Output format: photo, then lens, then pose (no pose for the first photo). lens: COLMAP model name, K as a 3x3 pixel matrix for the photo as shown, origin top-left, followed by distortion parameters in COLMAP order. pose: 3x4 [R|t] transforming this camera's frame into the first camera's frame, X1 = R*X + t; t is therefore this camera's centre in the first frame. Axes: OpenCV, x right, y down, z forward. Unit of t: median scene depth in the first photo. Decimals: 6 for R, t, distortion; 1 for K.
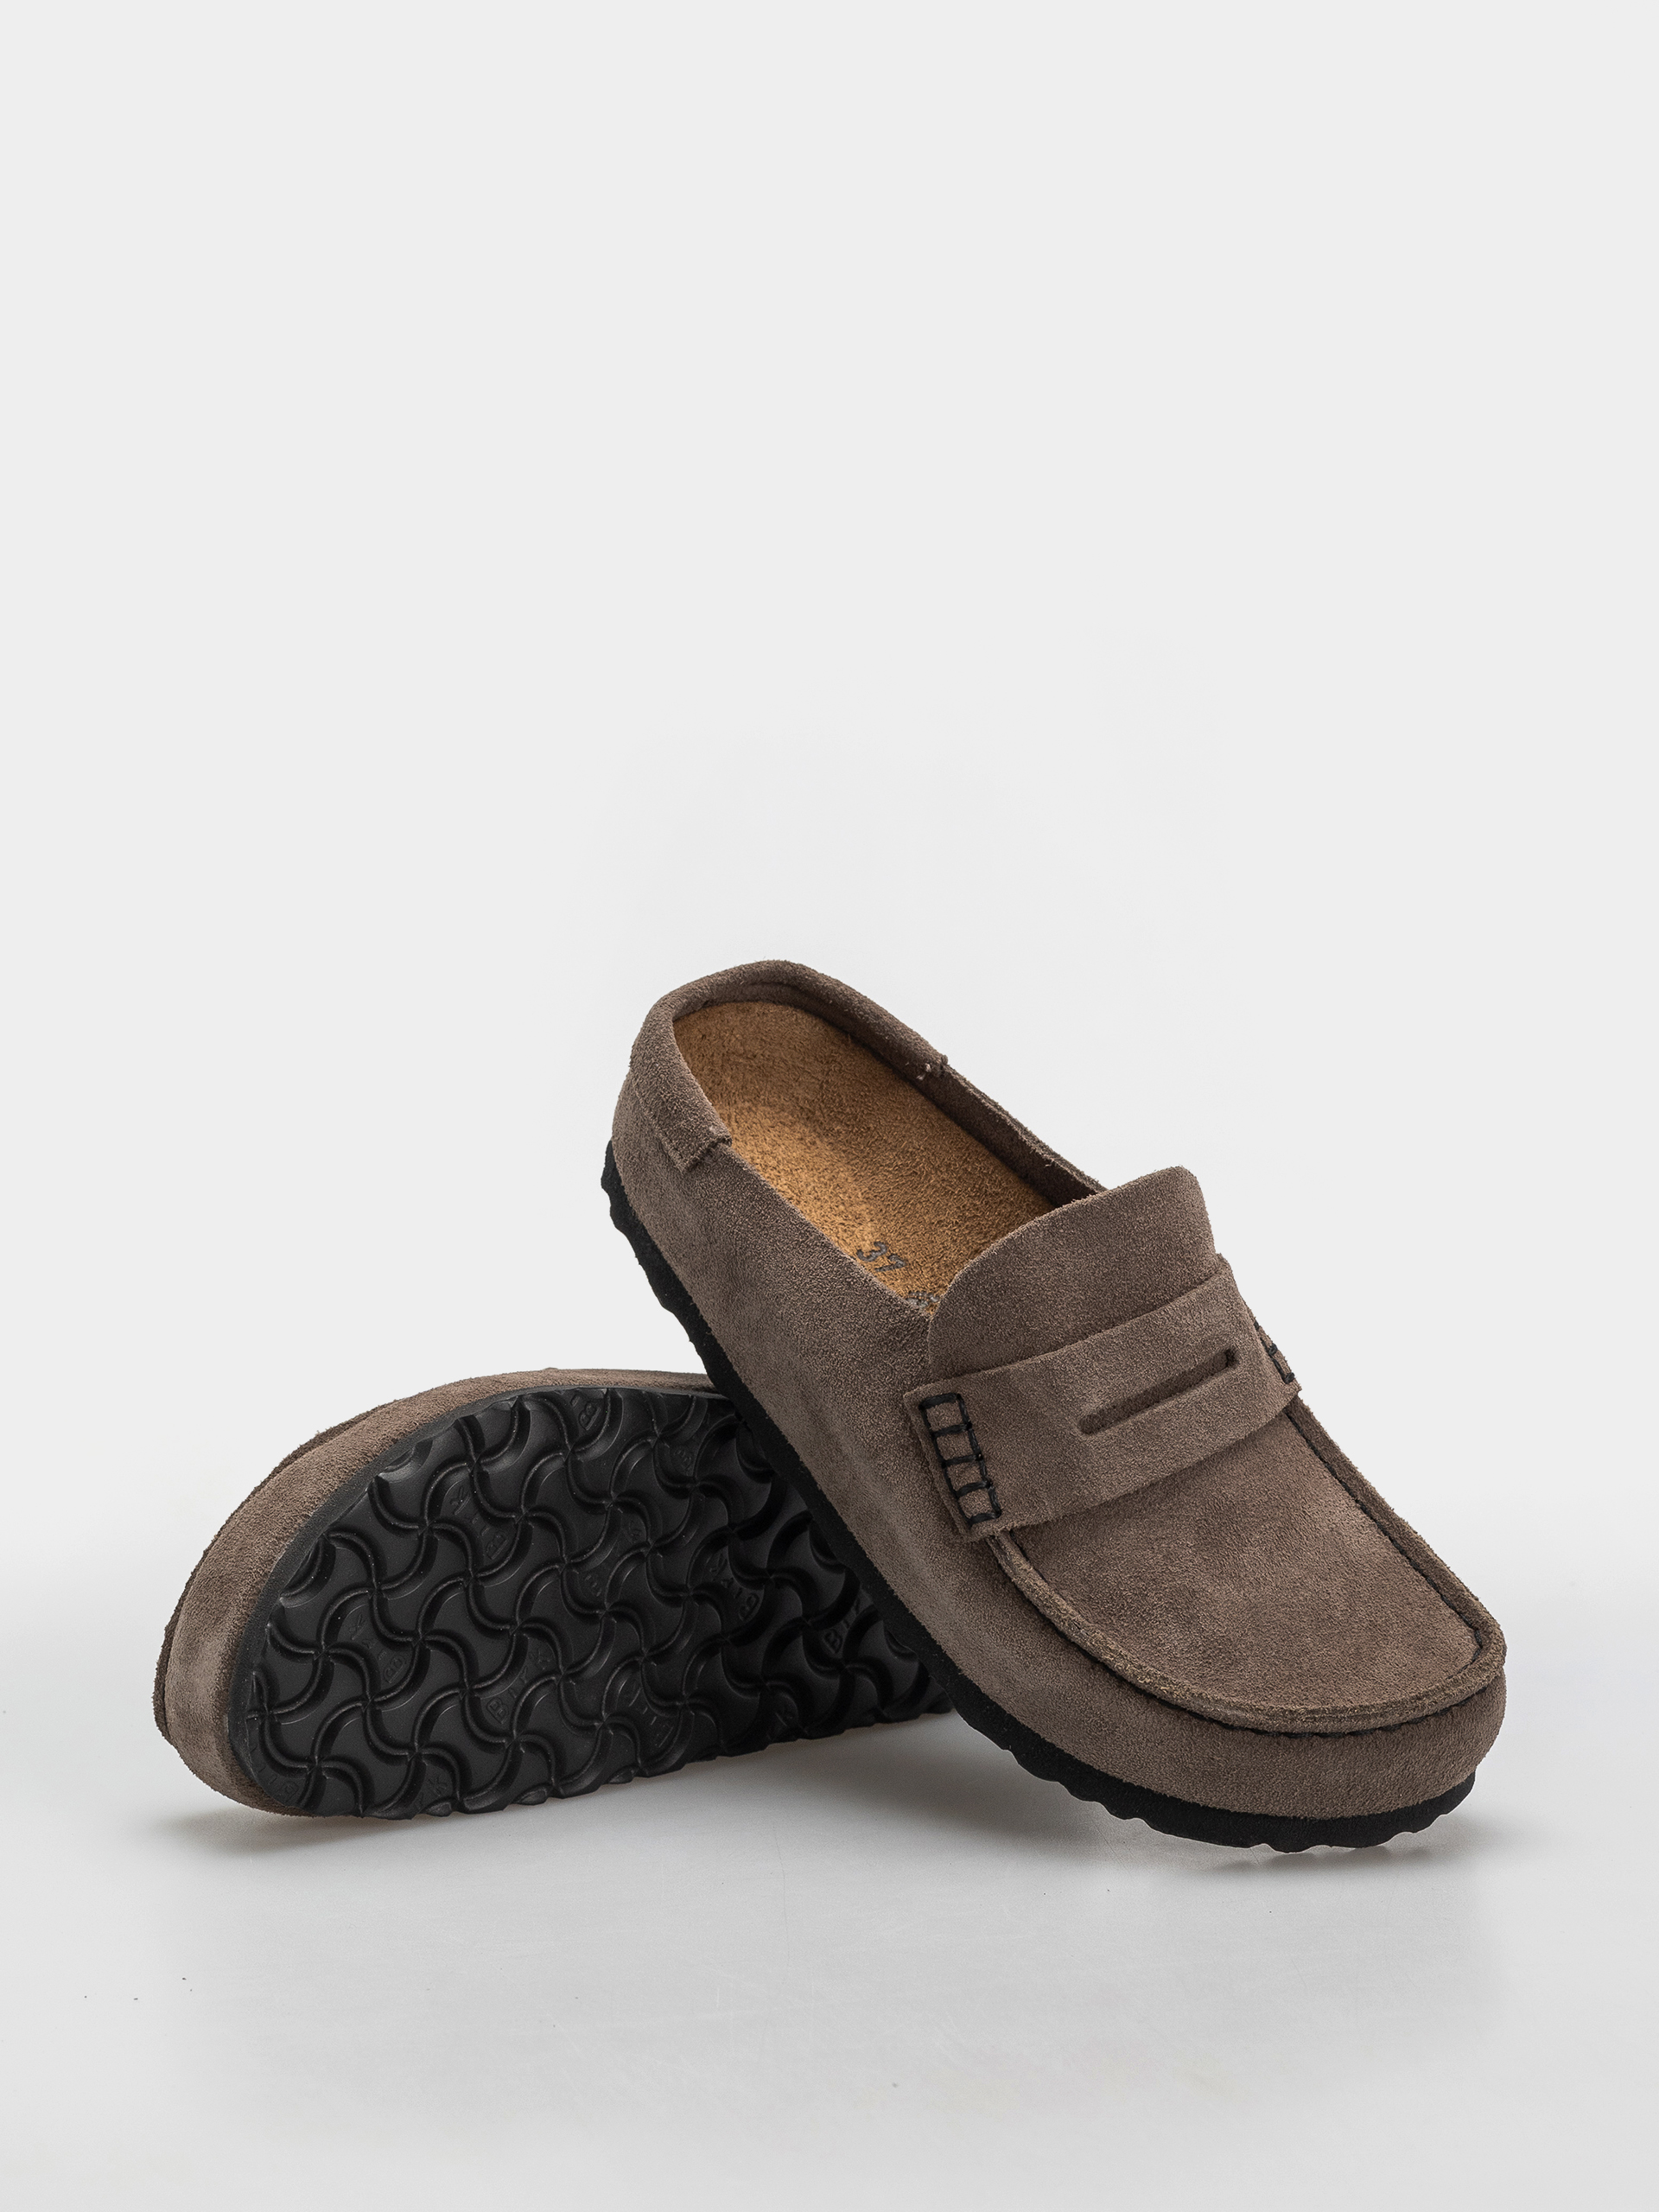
lens RADIAL K [[6030.5, 0, 829.6], [0, 6030.5, 1101.8], [0, 0, 1]] dist [-0.073598, 0.000000]
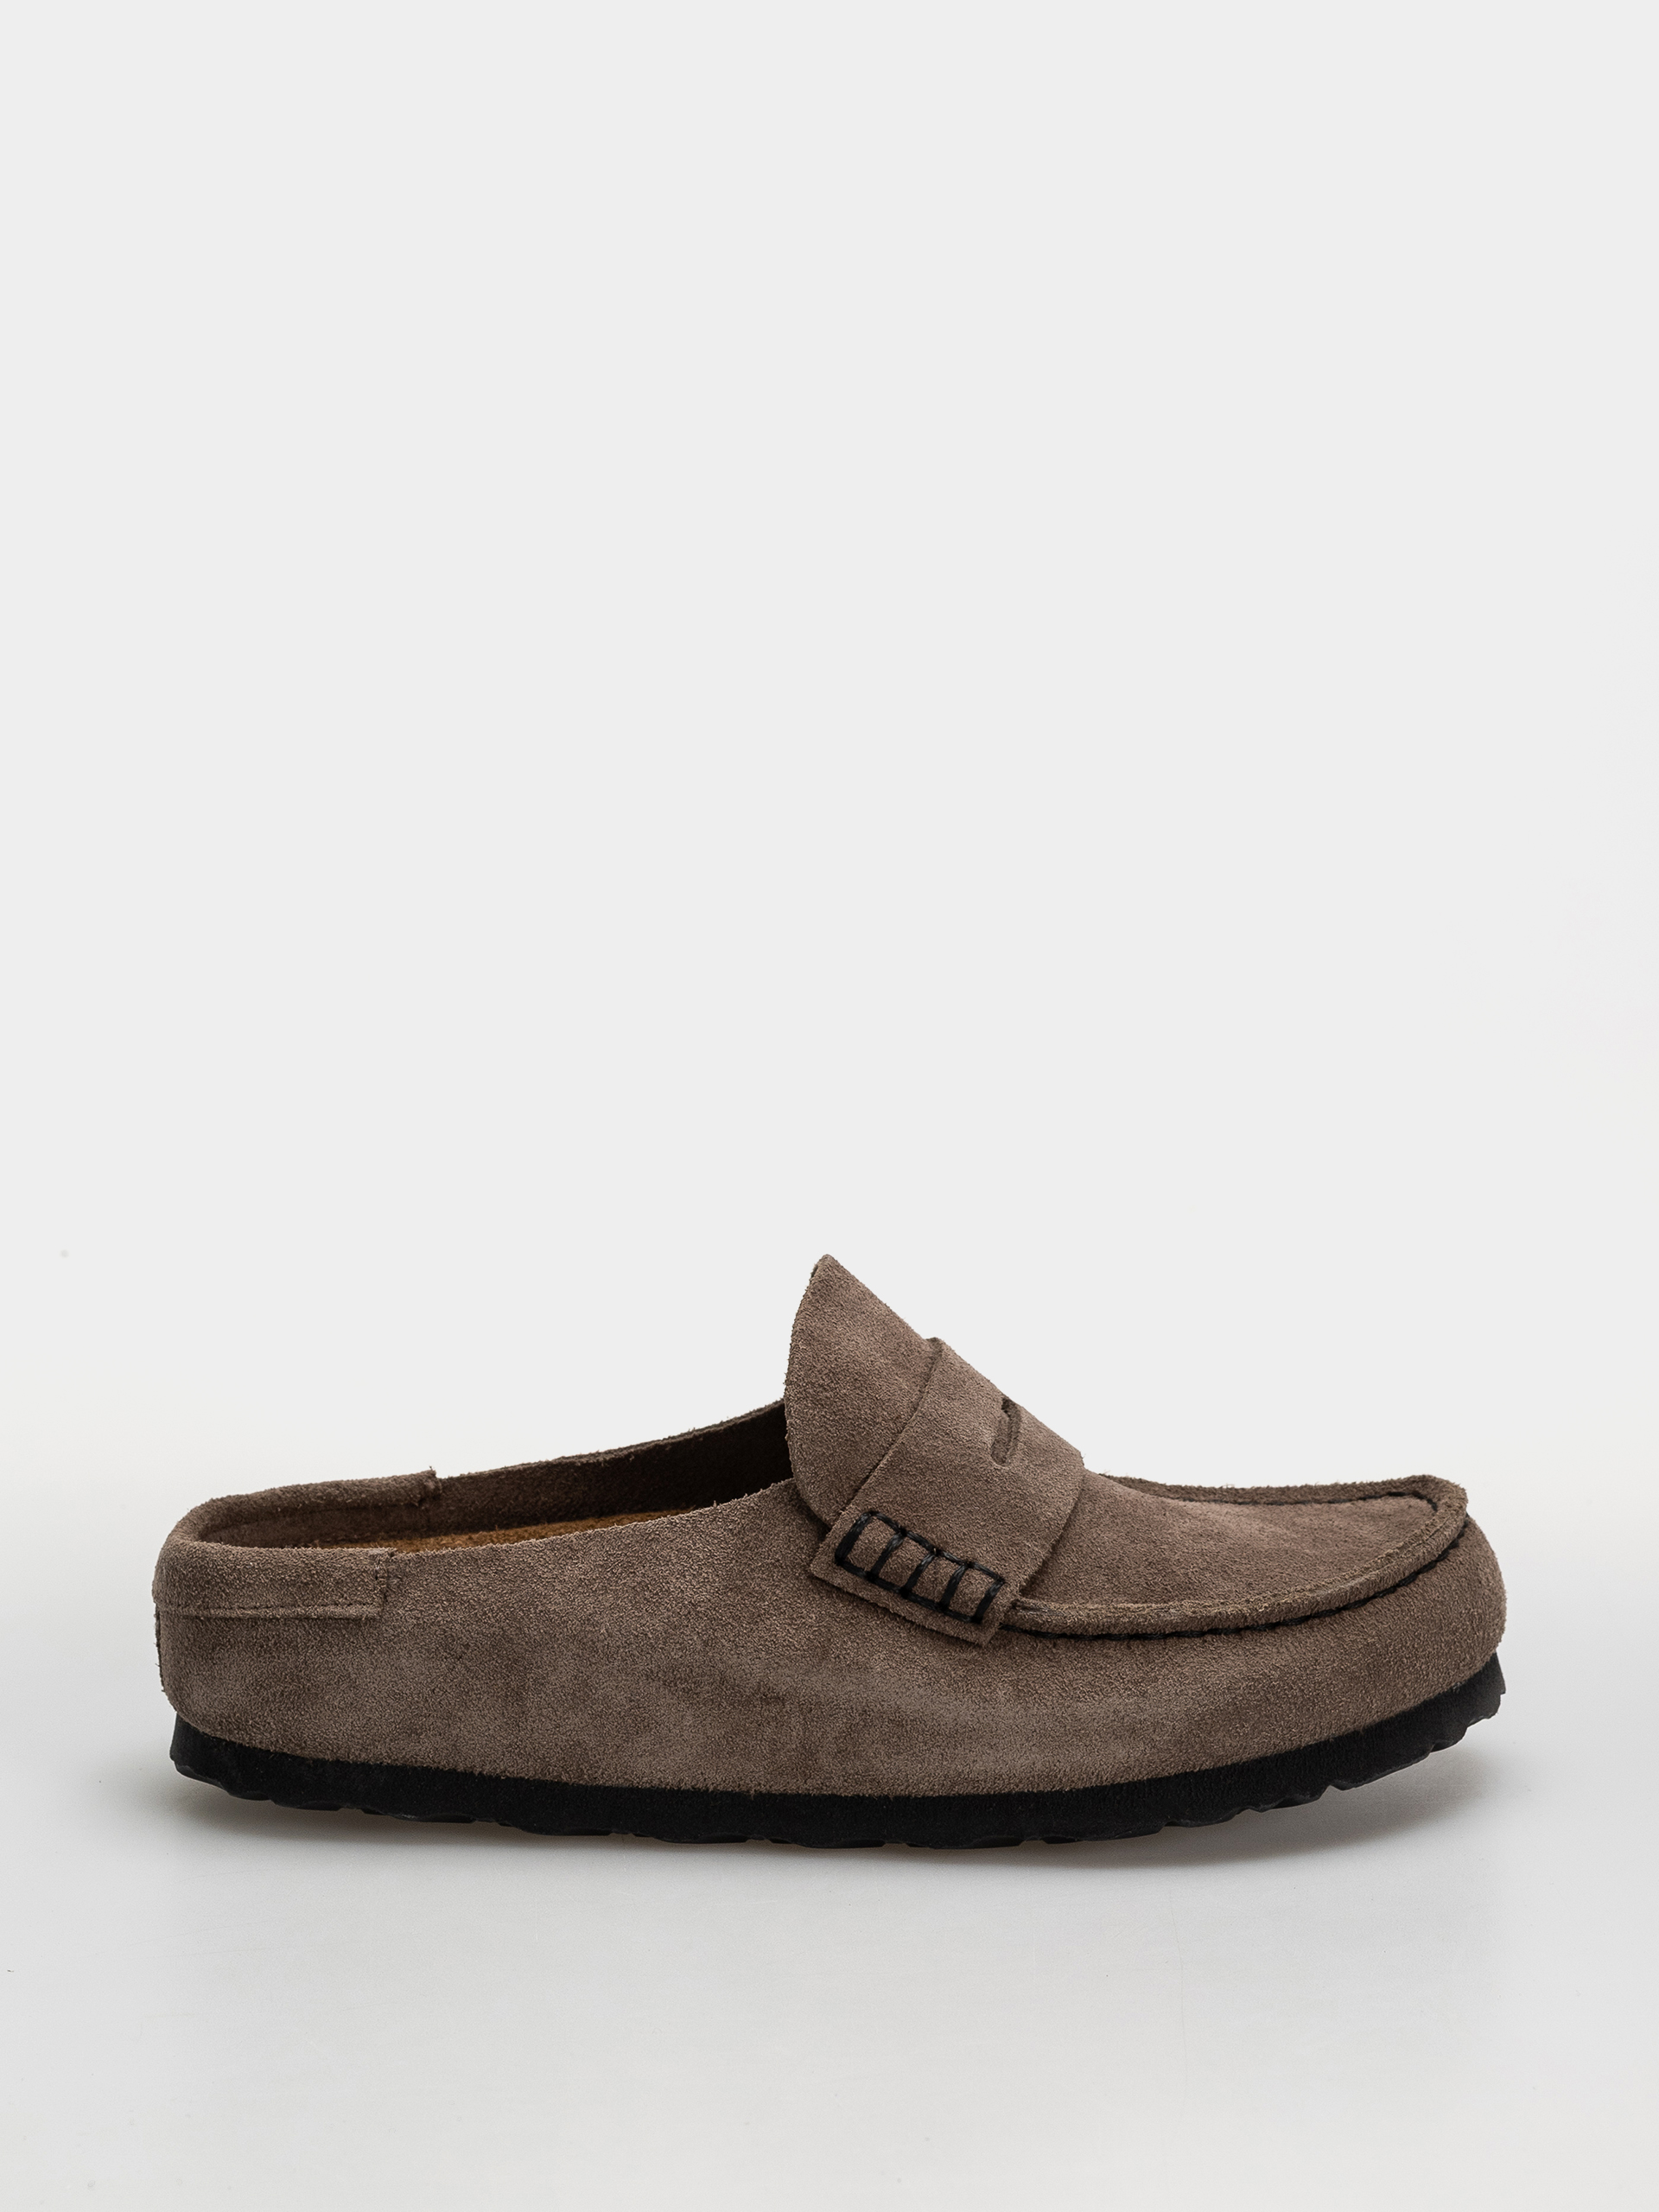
lens RADIAL K [[6030.5, 0, 831.4], [0, 6030.5, 1106.7], [0, 0, 1]] dist [-0.073598, 0.000000]
pose [[0.681535, -0.423807, 0.596572, -0.465294], [0.644870, 0.733176, -0.215860, 0.186841], [-0.345910, 0.531827, 0.772985, 0.315942]]
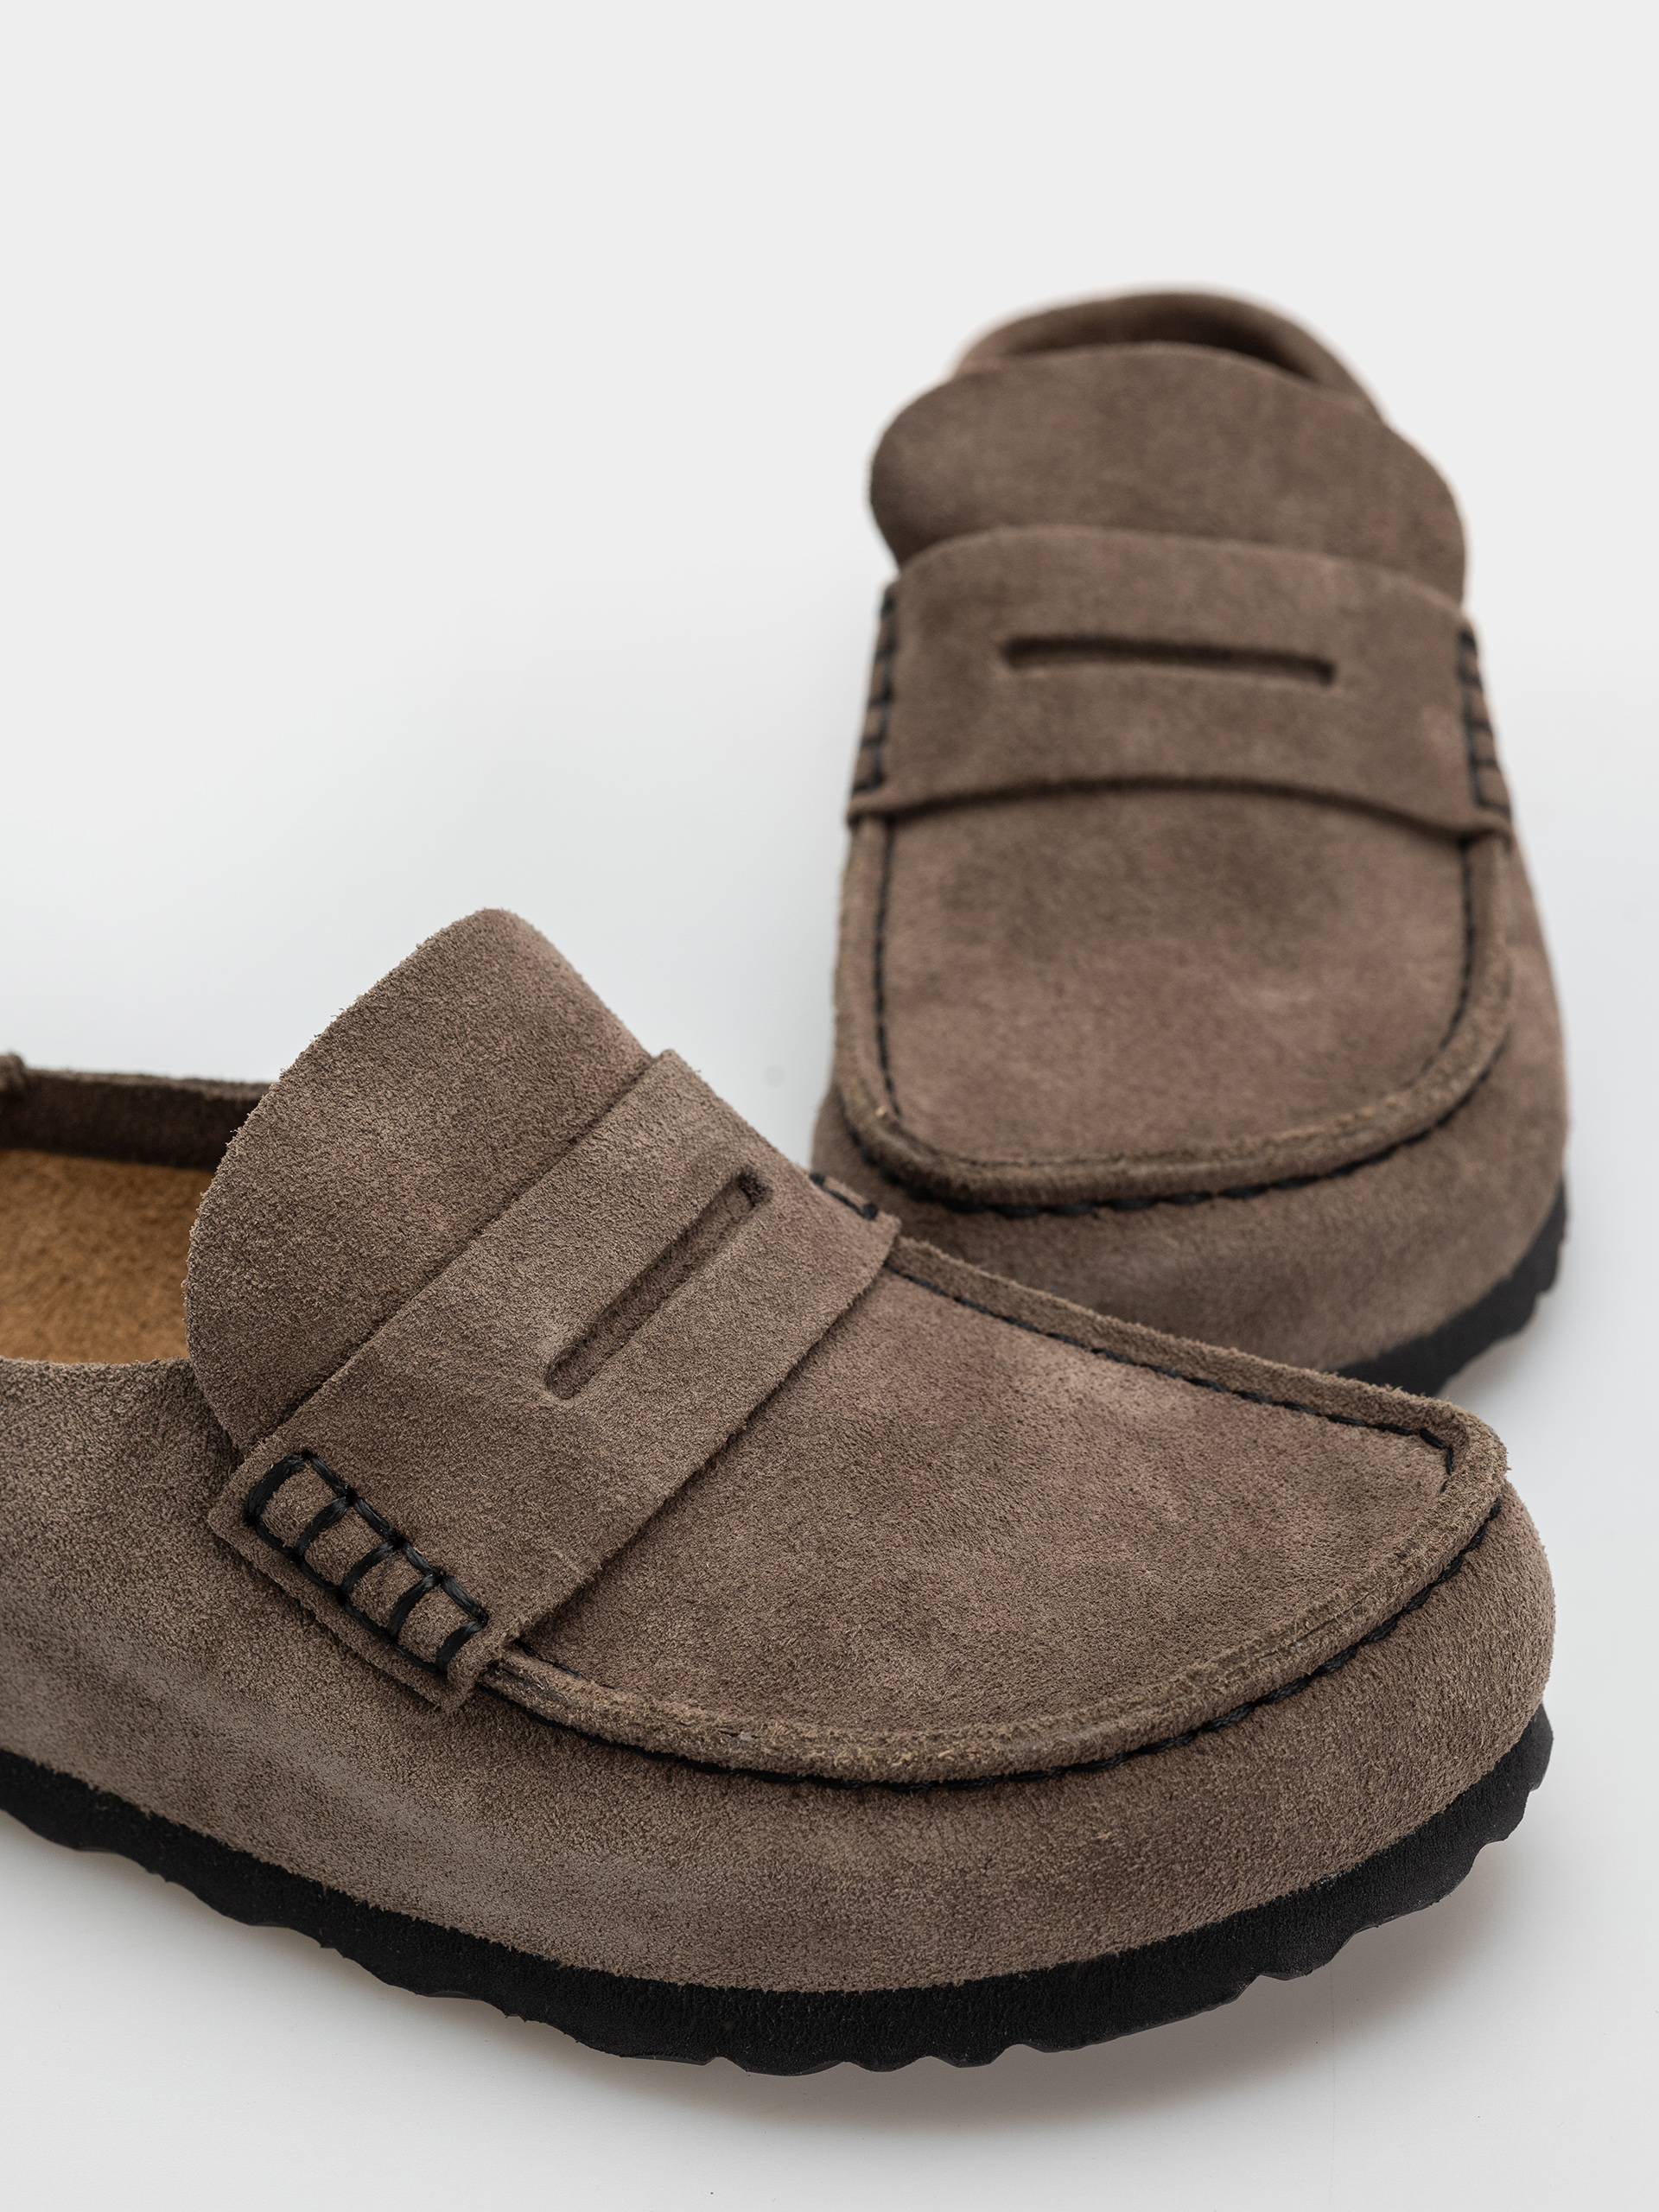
lens RADIAL K [[6030.5, 0, 831.9], [0, 6030.5, 1109.7], [0, 0, 1]] dist [-0.073598, 0.000000]
pose [[0.883295, -0.424542, 0.198885, -0.027245], [0.457376, 0.873505, -0.166722, 0.127172], [-0.102946, 0.238230, 0.965737, 0.508403]]
